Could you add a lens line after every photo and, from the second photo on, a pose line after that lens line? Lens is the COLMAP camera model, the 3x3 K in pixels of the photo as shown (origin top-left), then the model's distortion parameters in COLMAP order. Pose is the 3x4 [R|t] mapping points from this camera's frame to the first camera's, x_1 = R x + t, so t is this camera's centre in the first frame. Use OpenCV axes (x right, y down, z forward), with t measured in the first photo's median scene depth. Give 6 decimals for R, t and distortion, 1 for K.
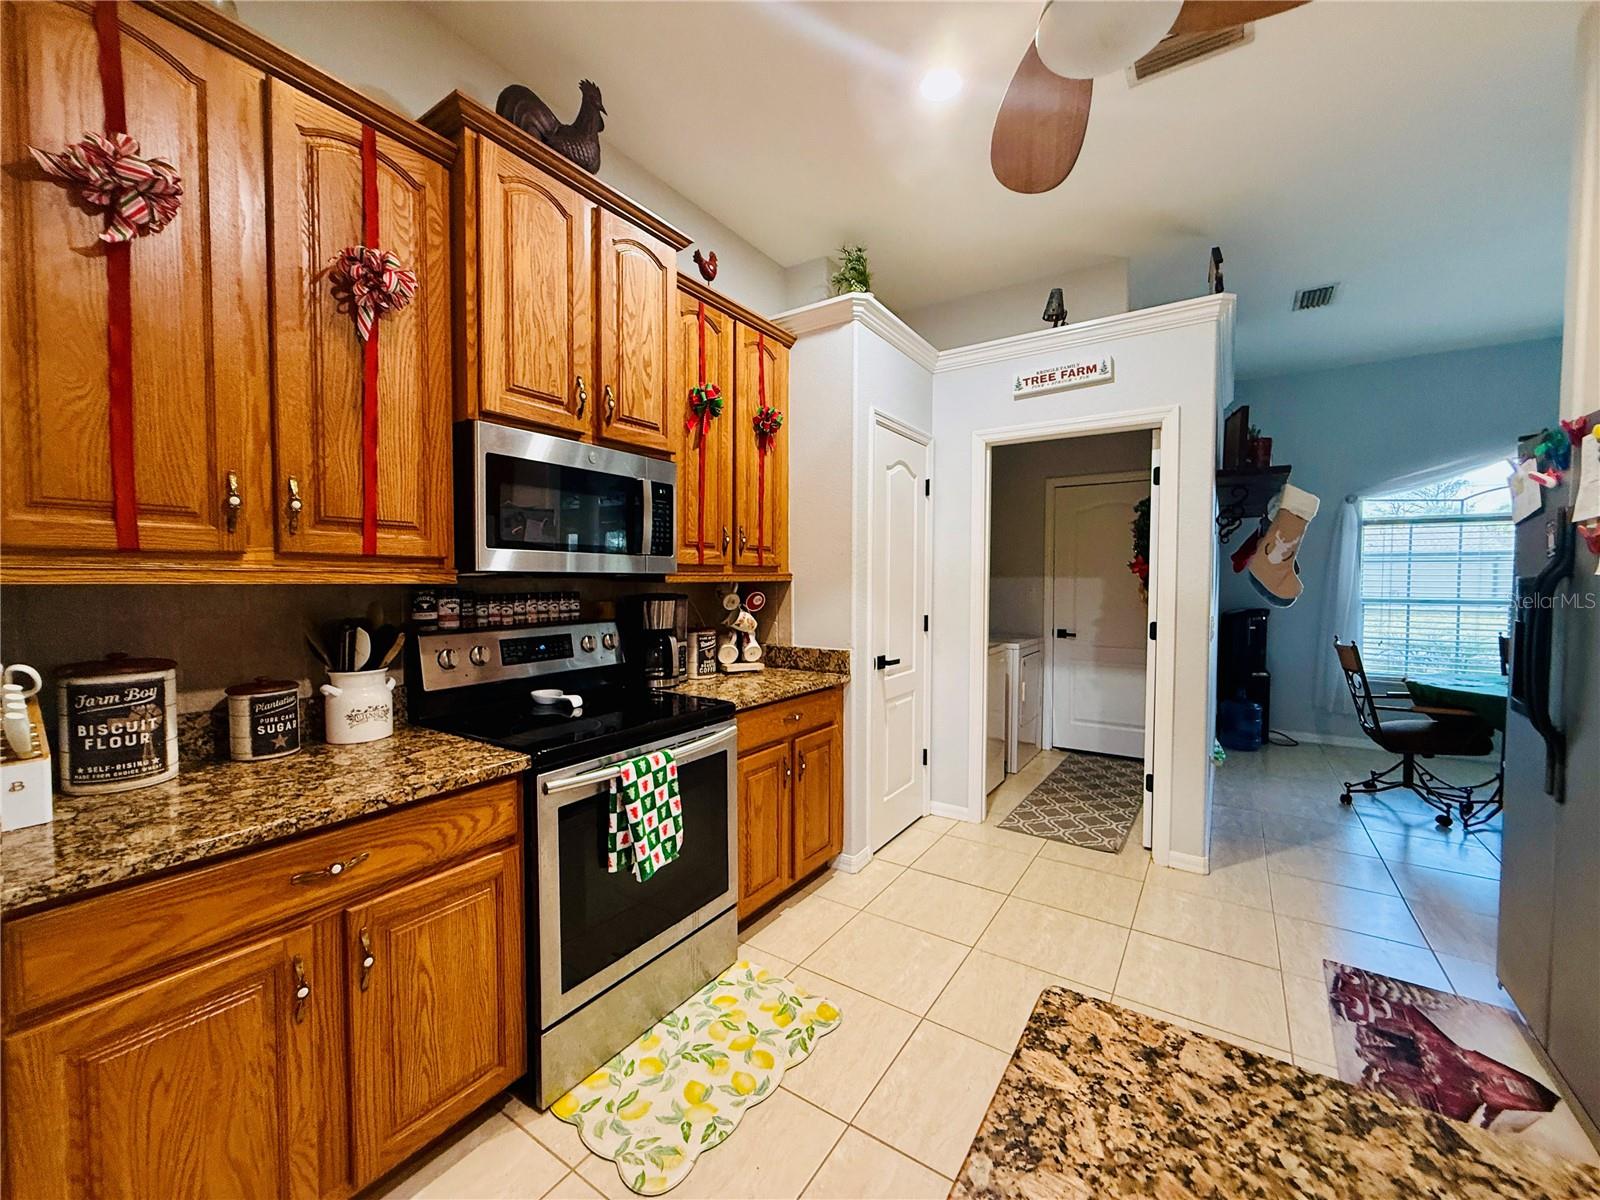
lens RADIAL K [[641.8, 0, 797.6], [0, 641.8, 604.0], [0, 0, 1]] dist [0.000350, 0.000226]
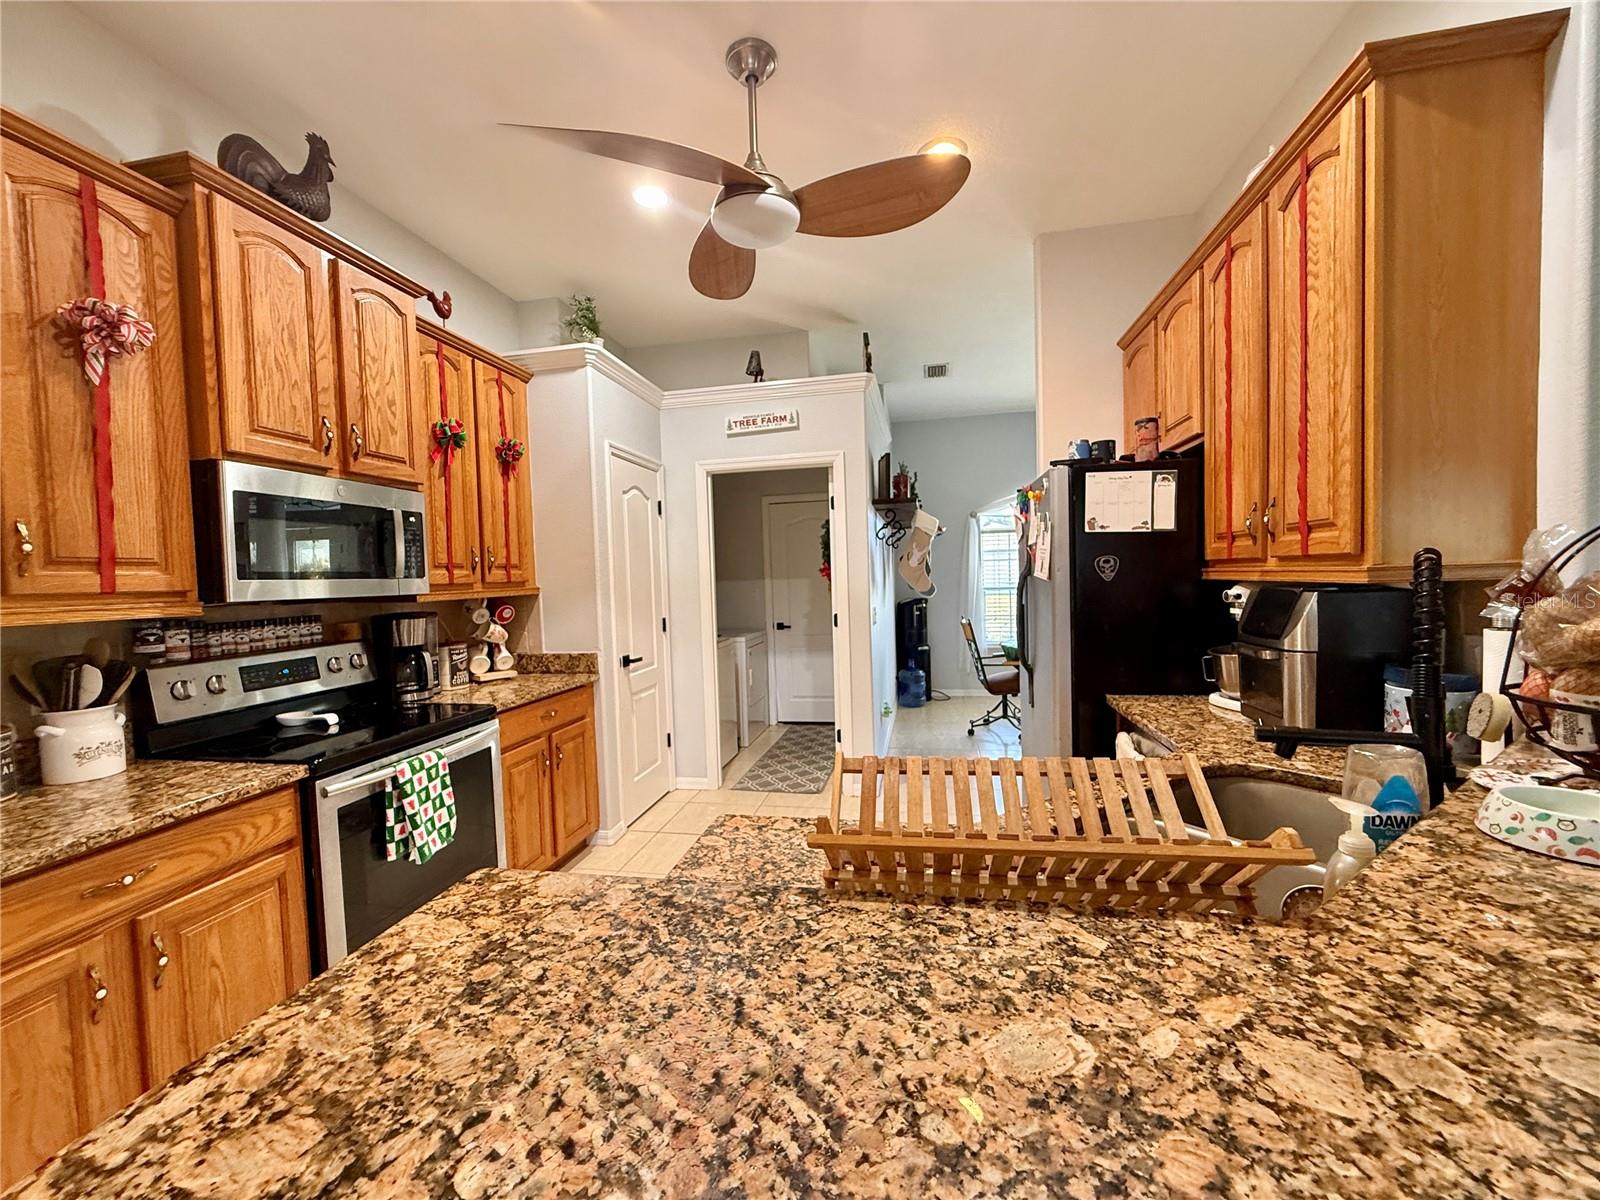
lens RADIAL K [[641.8, 0, 793.1], [0, 641.8, 601.8], [0, 0, 1]] dist [0.000350, 0.000226]
pose [[0.926036, -0.046700, 0.374535, -0.027660], [0.048380, 0.998817, 0.004920, -0.010035], [-0.374322, 0.013564, 0.927200, -0.269987]]
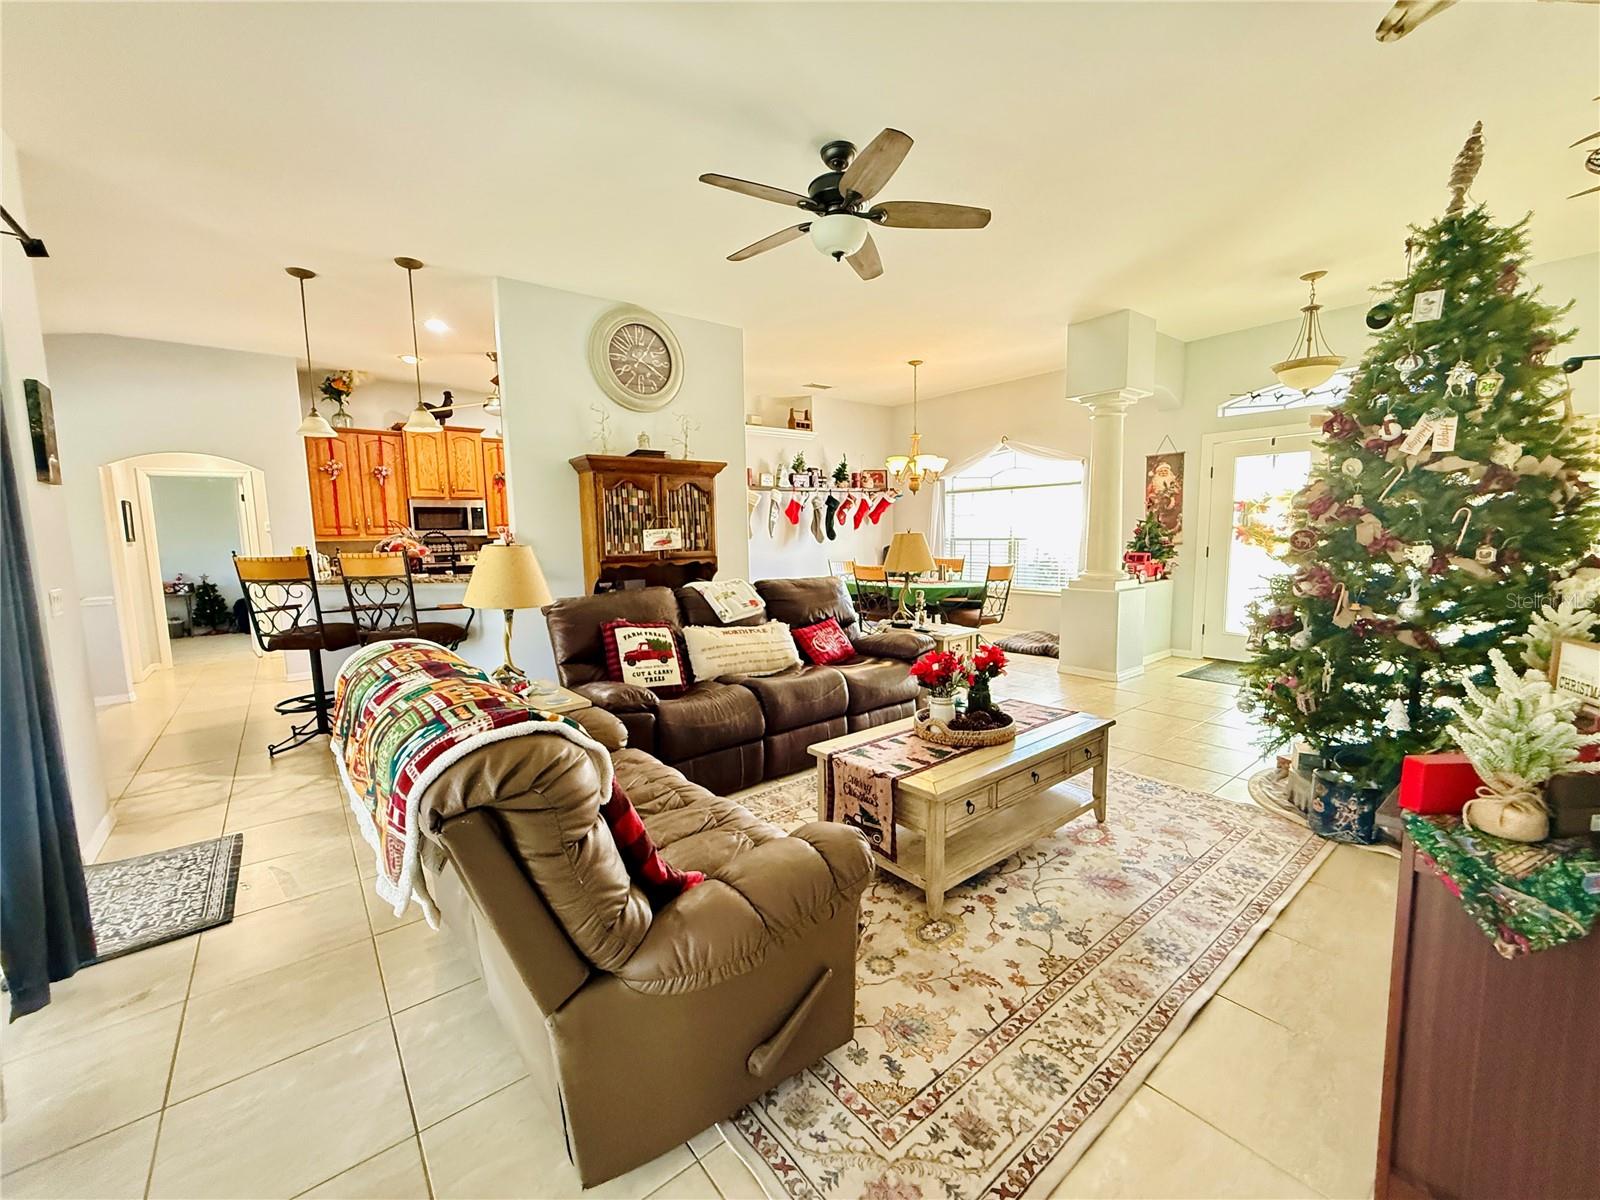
lens RADIAL K [[641.8, 0, 798.2], [0, 641.8, 606.5], [0, 0, 1]] dist [0.000350, 0.000226]
pose [[0.954464, 0.016237, -0.297885, 2.500674], [0.009897, 0.996245, 0.086013, 0.052996], [0.298163, -0.085044, 0.950719, -1.785511]]
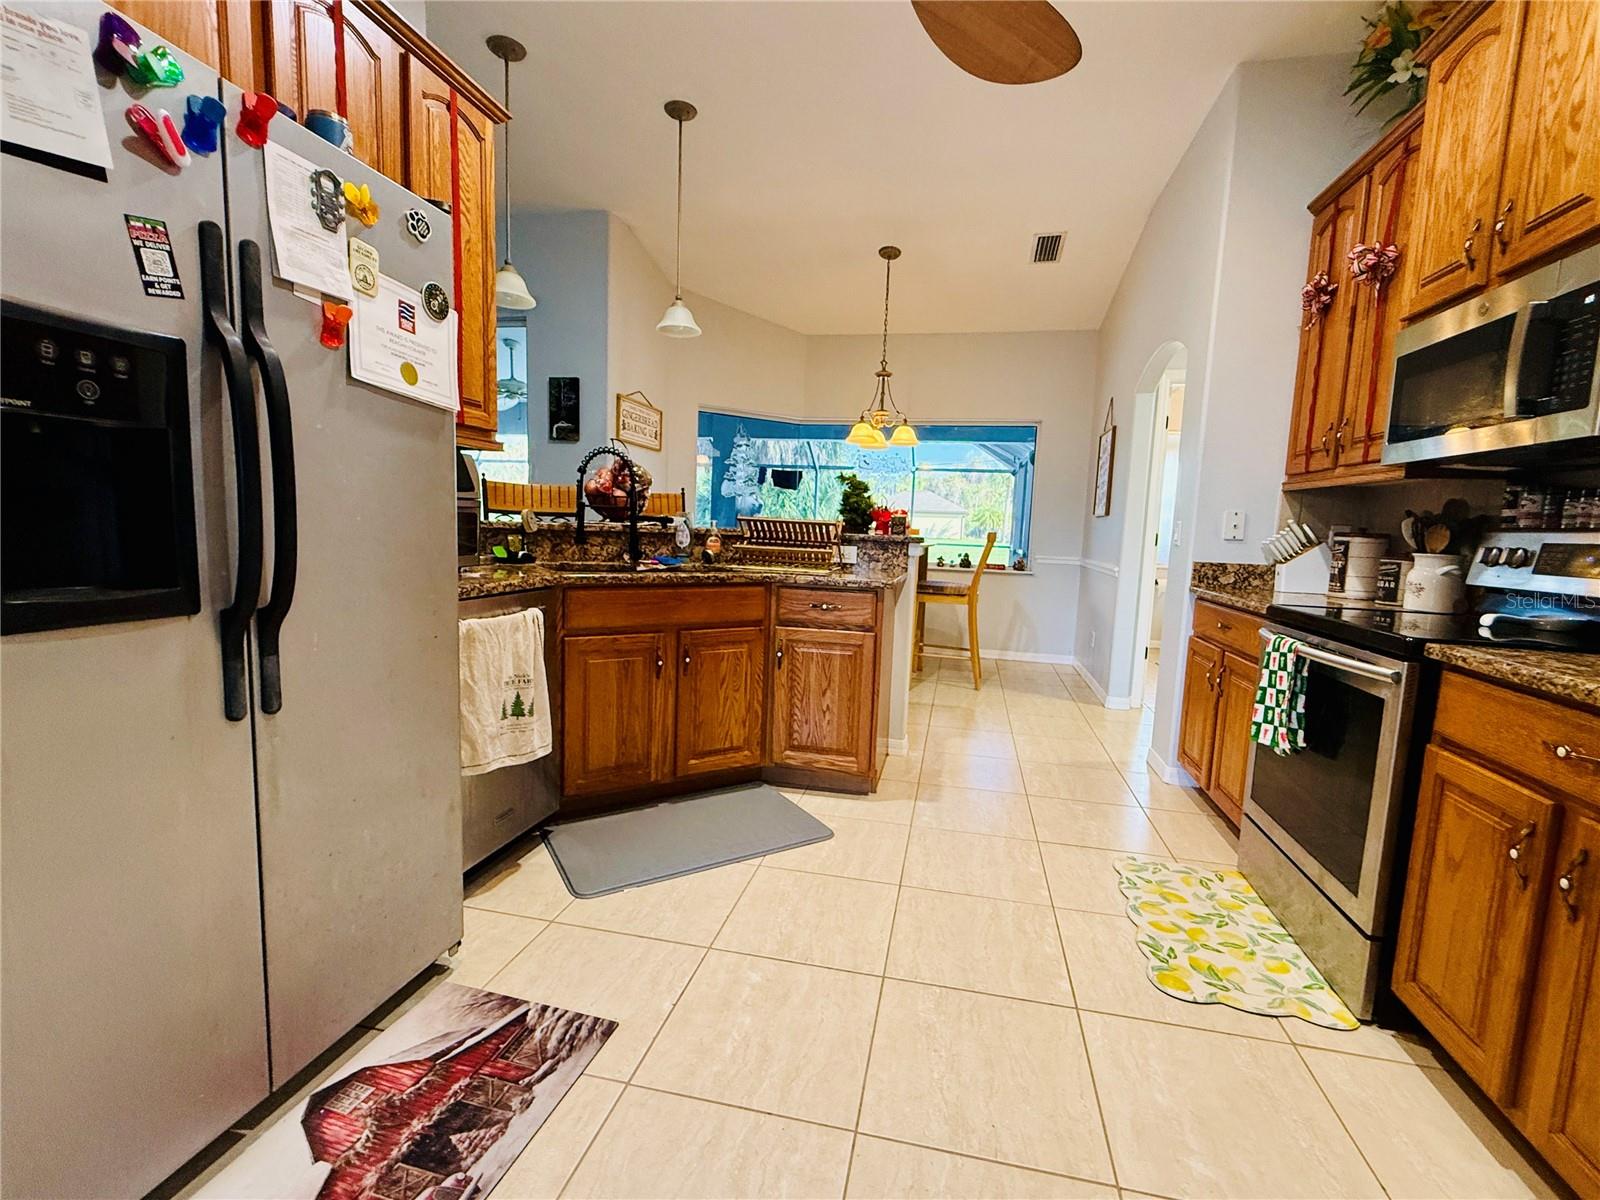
lens RADIAL K [[730.0, 0, 806.7], [0, 730.0, 603.8], [0, 0, 1]] dist [-0.000746, -0.000119]
pose [[-0.928029, 0.003341, -0.372492, 0.787259], [-0.055400, 0.987601, 0.146882, 0.046866], [0.368365, 0.156947, -0.916338, 1.532141]]
